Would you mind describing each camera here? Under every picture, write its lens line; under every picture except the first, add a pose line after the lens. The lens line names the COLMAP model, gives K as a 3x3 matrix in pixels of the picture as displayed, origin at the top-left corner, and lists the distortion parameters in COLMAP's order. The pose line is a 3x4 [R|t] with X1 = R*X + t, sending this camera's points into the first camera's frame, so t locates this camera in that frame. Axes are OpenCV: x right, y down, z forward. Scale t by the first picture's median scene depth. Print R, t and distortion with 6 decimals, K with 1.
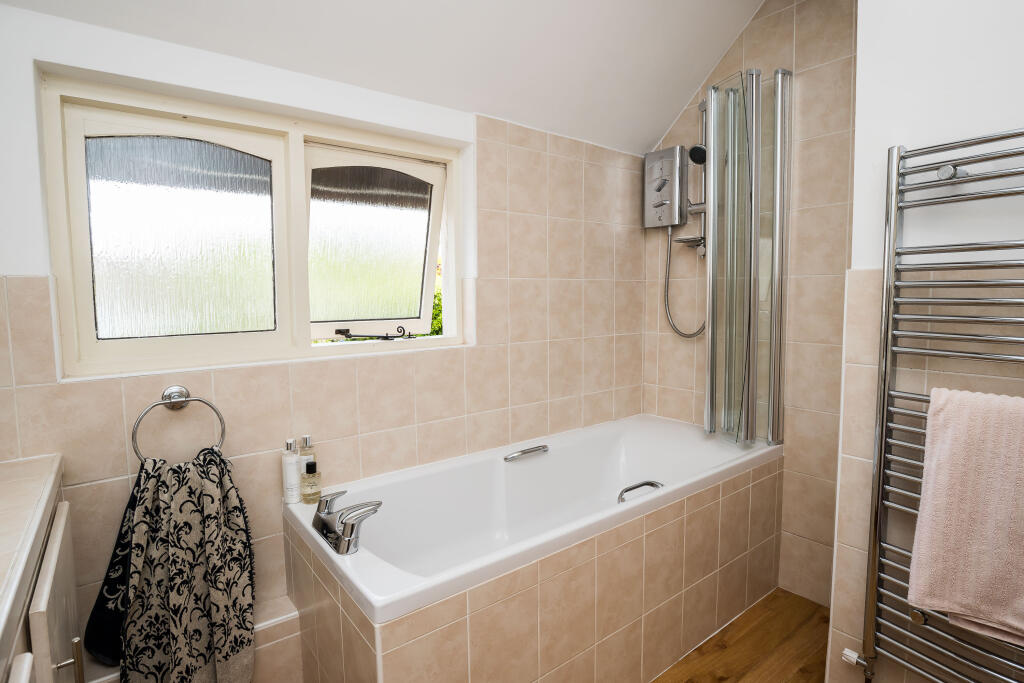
lens RADIAL K [[531.4, 0, 516.0], [0, 531.4, 339.1], [0, 0, 1]] dist [-0.027915, -0.000101]
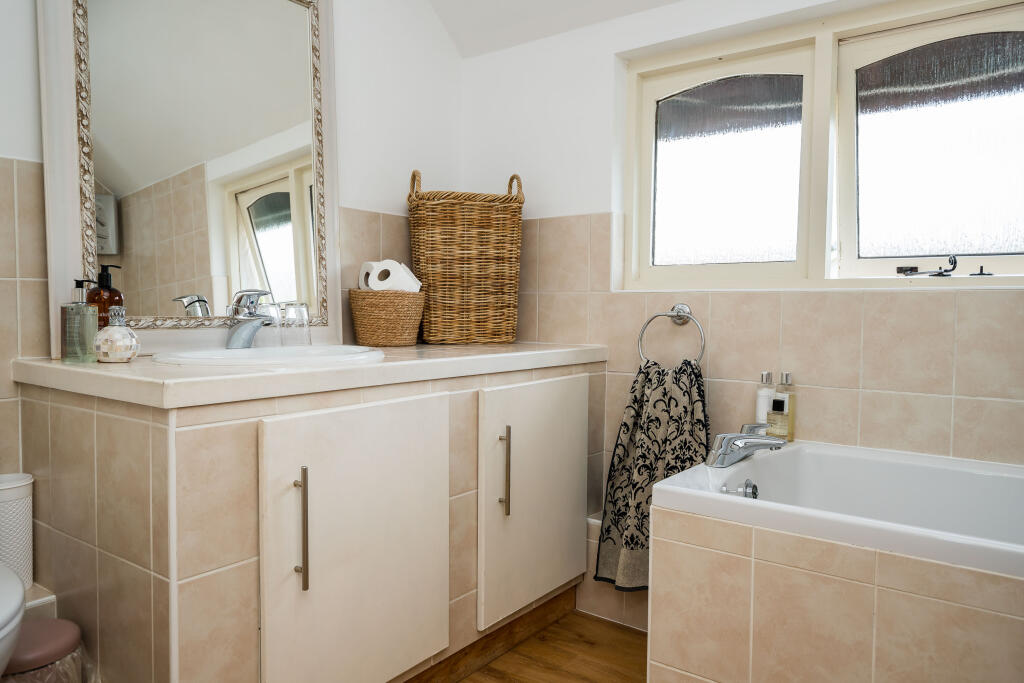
lens RADIAL K [[711.3, 0, 515.5], [0, 711.3, 340.0], [0, 0, 1]] dist [0.000748, 0.000026]
pose [[0.263303, 0.061333, -0.962762, 0.750542], [-0.098973, 0.994428, 0.036282, 0.150589], [0.959623, 0.085734, 0.267906, 0.263732]]
